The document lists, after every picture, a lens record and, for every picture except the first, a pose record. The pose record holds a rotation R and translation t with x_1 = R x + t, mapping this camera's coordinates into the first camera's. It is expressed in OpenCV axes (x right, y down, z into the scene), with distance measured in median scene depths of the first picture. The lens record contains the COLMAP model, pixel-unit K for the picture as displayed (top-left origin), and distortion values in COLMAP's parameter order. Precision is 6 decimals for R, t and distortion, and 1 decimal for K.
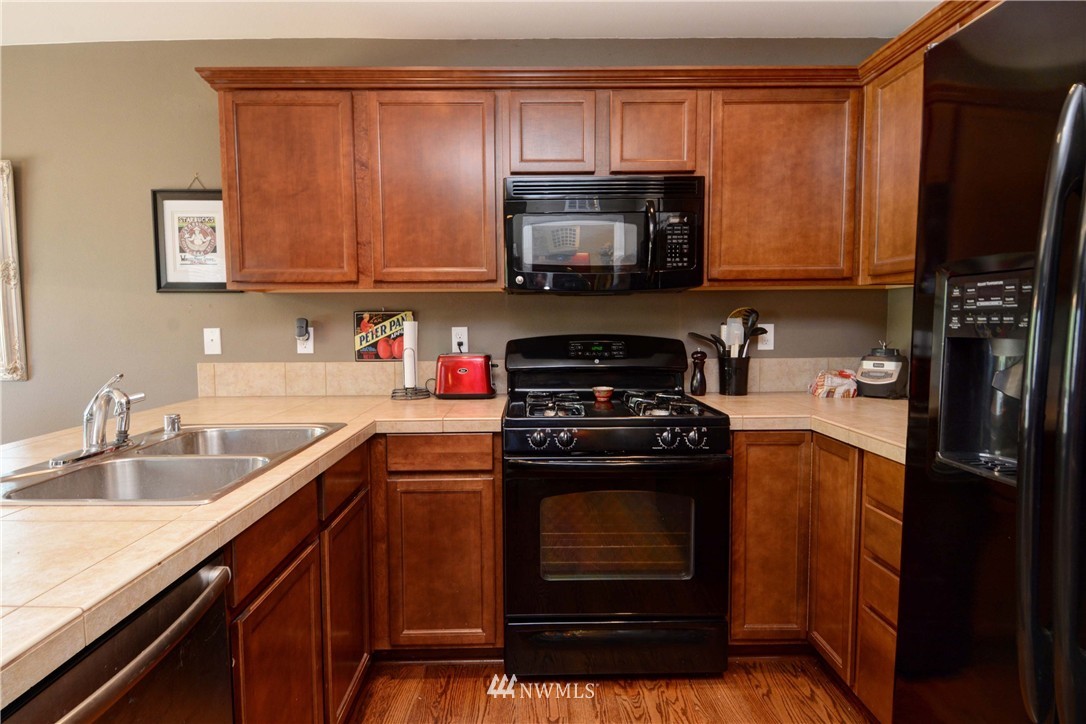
lens RADIAL K [[596.7, 0, 538.2], [0, 596.7, 357.2], [0, 0, 1]] dist [0.012014, -0.002353]
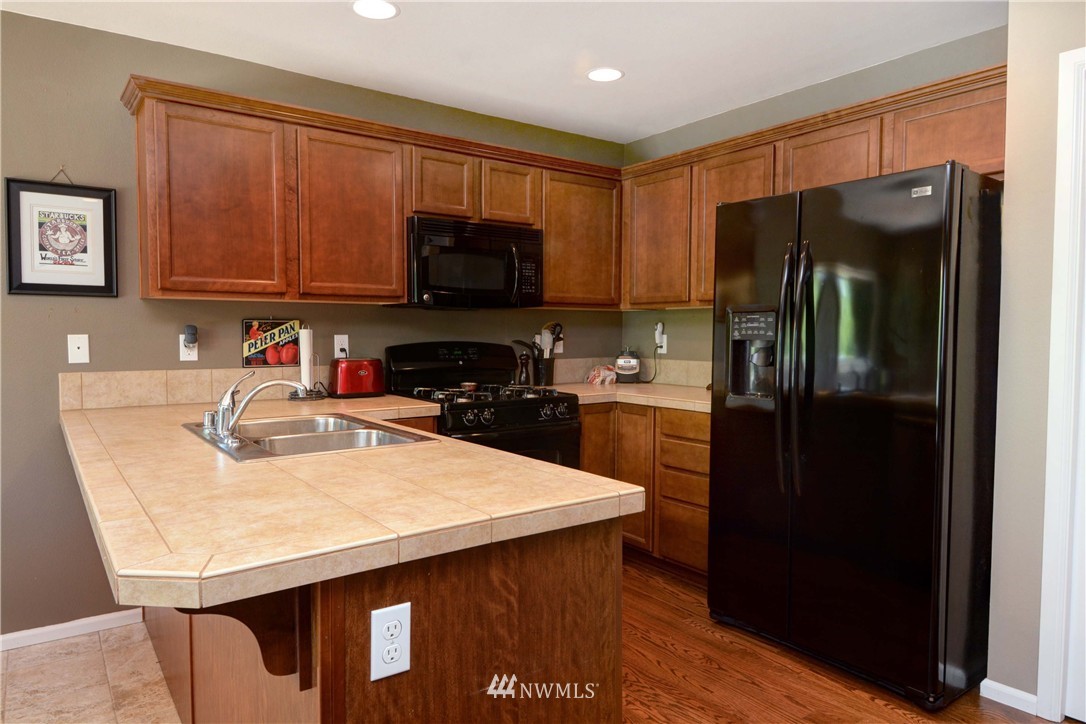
lens RADIAL K [[693.6, 0, 543.6], [0, 693.6, 366.1], [0, 0, 1]] dist [0.002750, -0.000522]
pose [[0.809840, -0.020213, 0.586303, -0.674580], [0.026962, 0.999633, -0.002779, 0.025109], [-0.586031, 0.018059, 0.810087, -0.320084]]
